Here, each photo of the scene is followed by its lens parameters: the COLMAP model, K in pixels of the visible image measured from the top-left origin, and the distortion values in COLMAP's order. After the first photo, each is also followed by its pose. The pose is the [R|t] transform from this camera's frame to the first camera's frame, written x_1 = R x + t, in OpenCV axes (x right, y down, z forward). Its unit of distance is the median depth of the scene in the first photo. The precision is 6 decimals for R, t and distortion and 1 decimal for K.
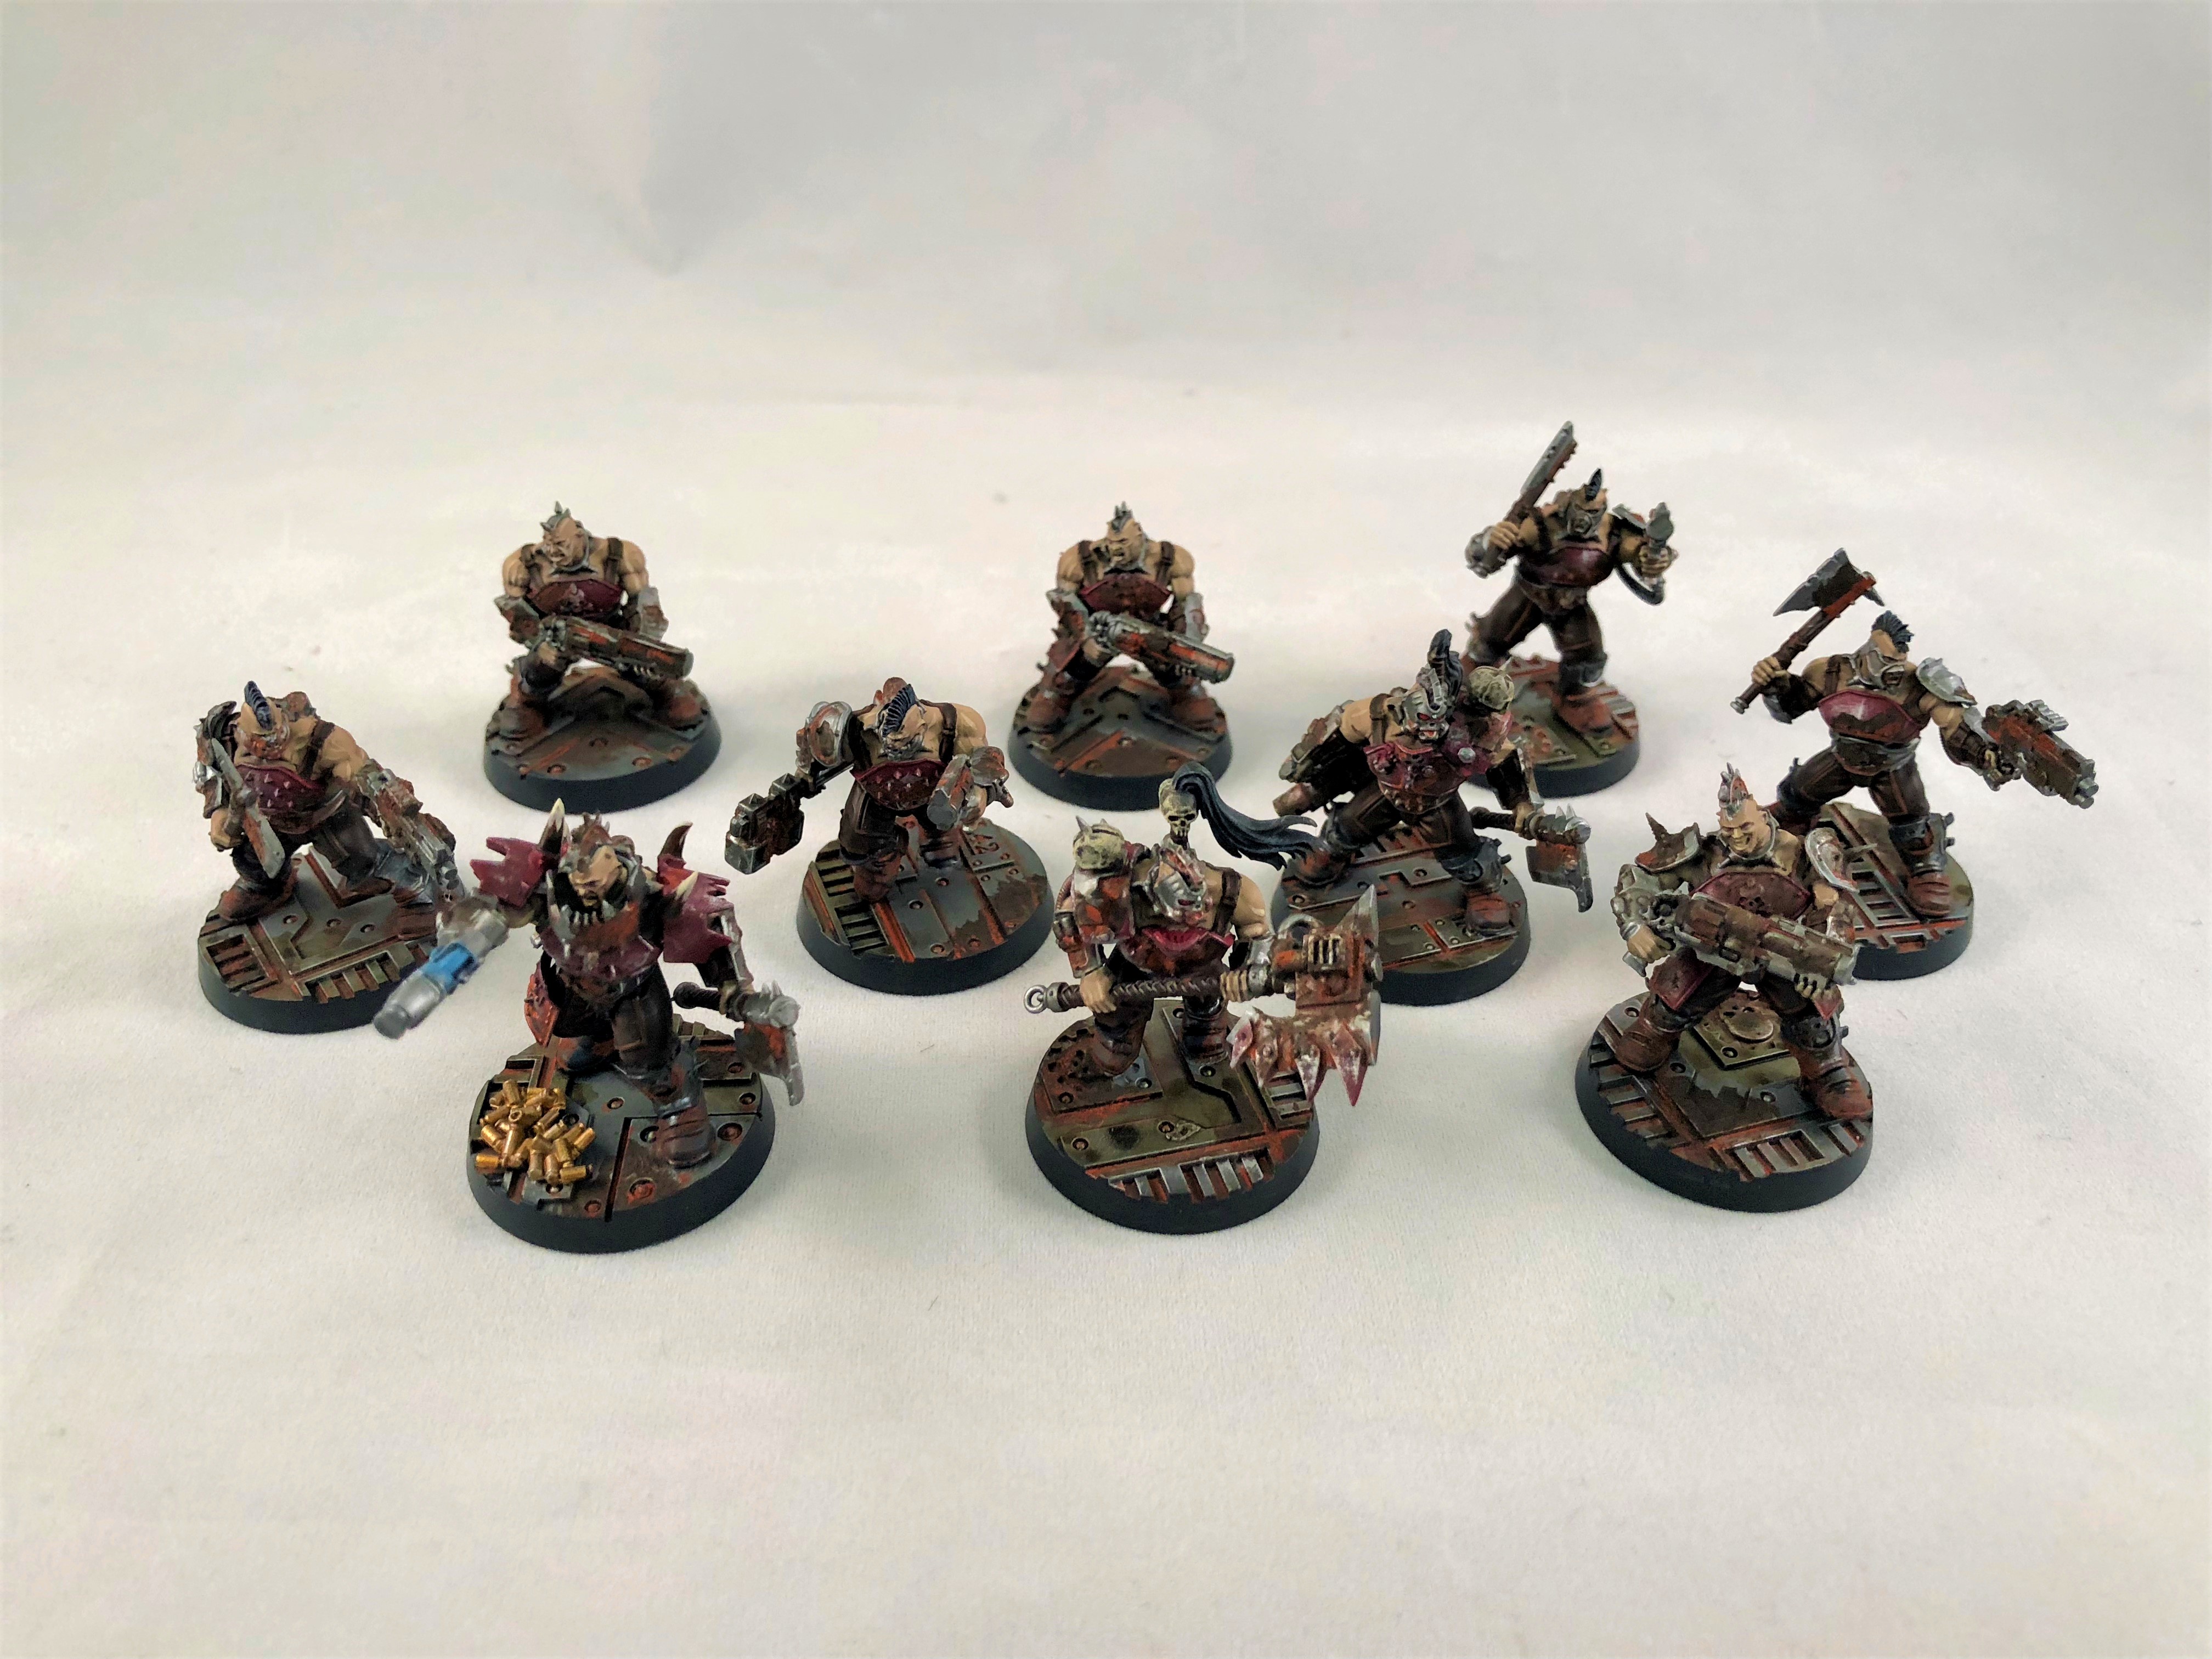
lens RADIAL K [[1941.8, 0, 1099.0], [0, 1941.8, 782.9], [0, 0, 1]] dist [-0.031380, -0.021730]
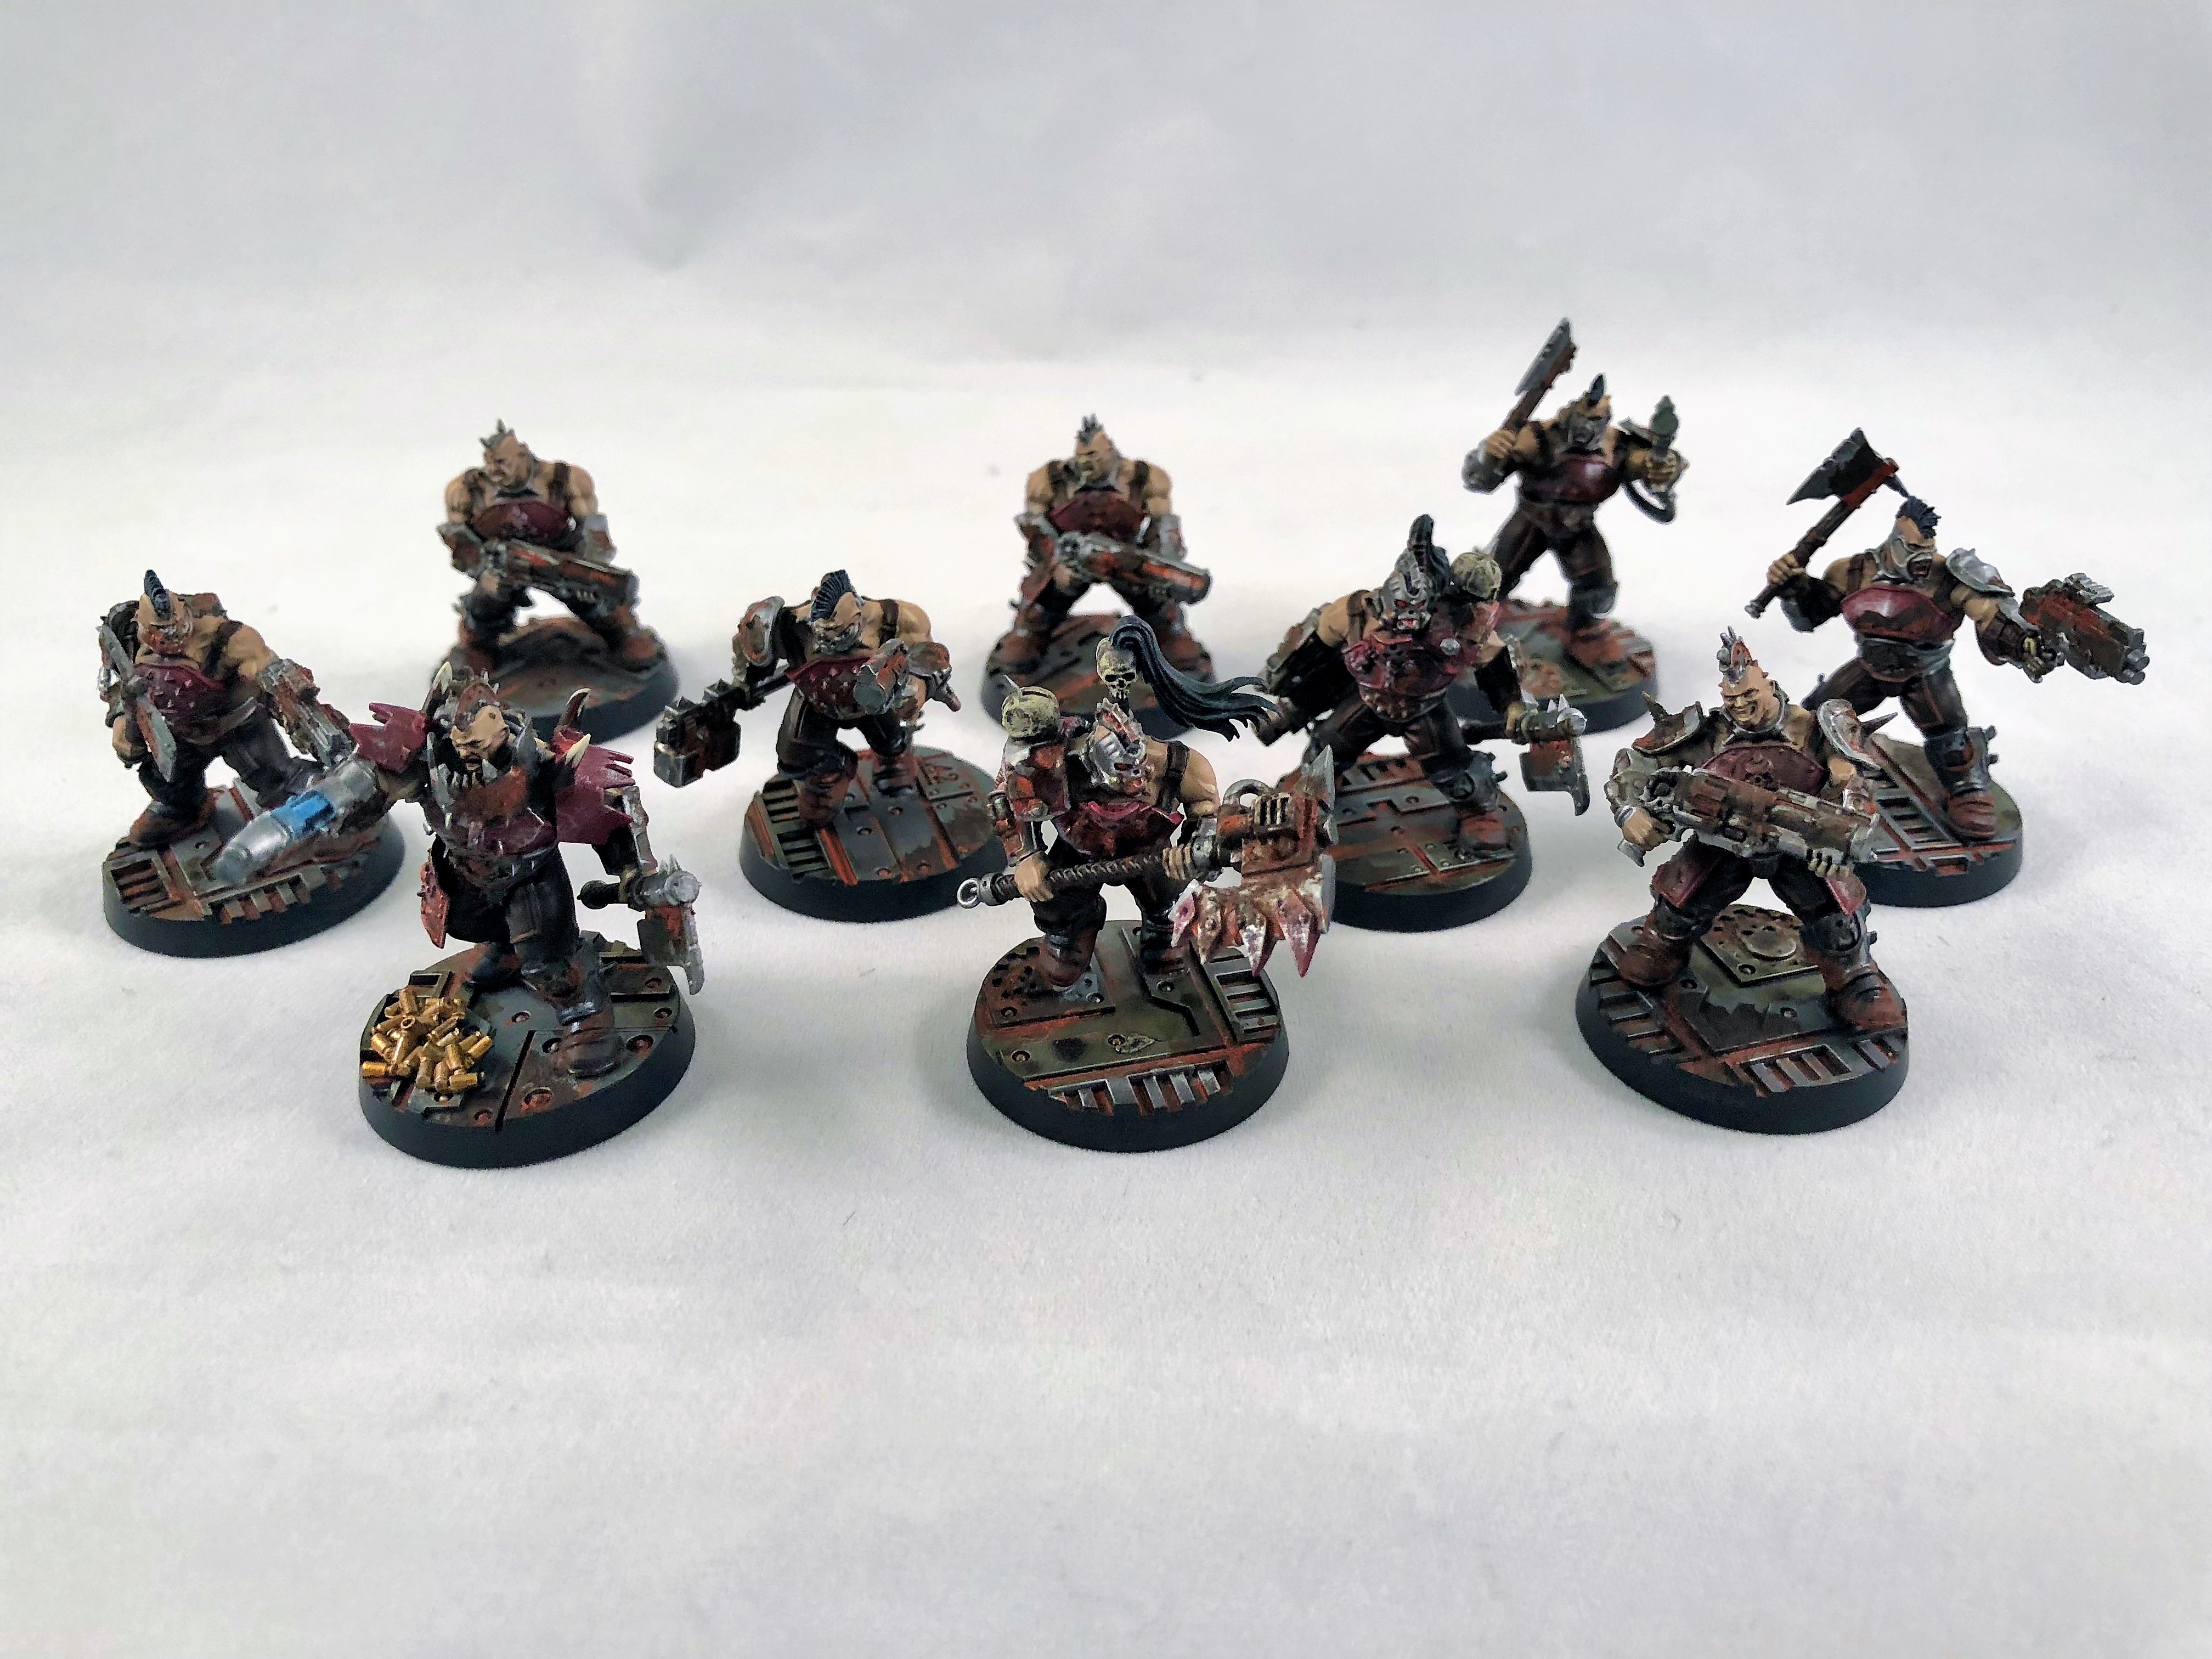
lens RADIAL K [[1930.8, 0, 1111.0], [0, 1930.8, 813.1], [0, 0, 1]] dist [-0.053214, 0.046682]
pose [[0.999191, -0.005255, -0.039883, 0.064452], [0.002737, 0.998015, -0.062924, 0.120052], [0.040135, 0.062764, 0.997221, 0.087586]]
